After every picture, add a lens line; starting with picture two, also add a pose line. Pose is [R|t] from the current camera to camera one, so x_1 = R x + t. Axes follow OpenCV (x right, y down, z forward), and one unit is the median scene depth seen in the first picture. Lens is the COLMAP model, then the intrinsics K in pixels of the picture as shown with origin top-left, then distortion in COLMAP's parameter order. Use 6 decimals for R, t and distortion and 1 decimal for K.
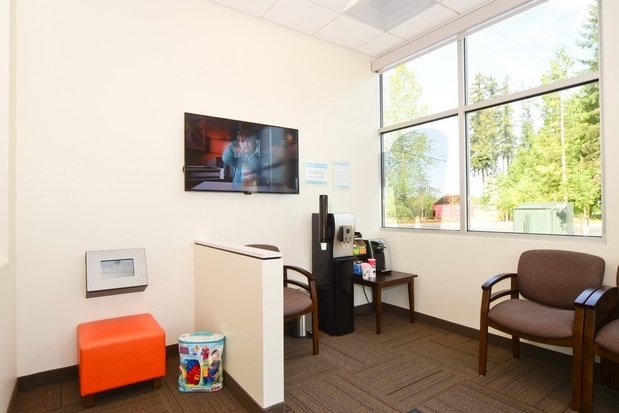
lens RADIAL K [[347.1, 0, 309.5], [0, 347.1, 206.5], [0, 0, 1]] dist [0.013032, -0.000390]
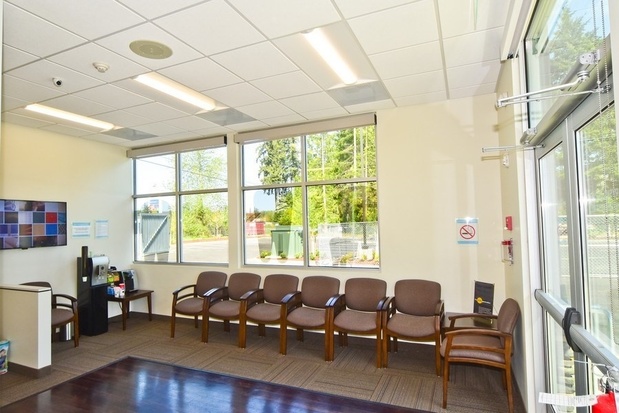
lens RADIAL K [[352.0, 0, 309.5], [0, 352.0, 206.5], [0, 0, 1]] dist [-0.021640, 0.000301]
pose [[0.856146, 0.007241, 0.516683, 0.089024], [0.013838, 0.999222, -0.036933, -0.130612], [-0.516548, 0.038770, 0.855380, -0.815695]]
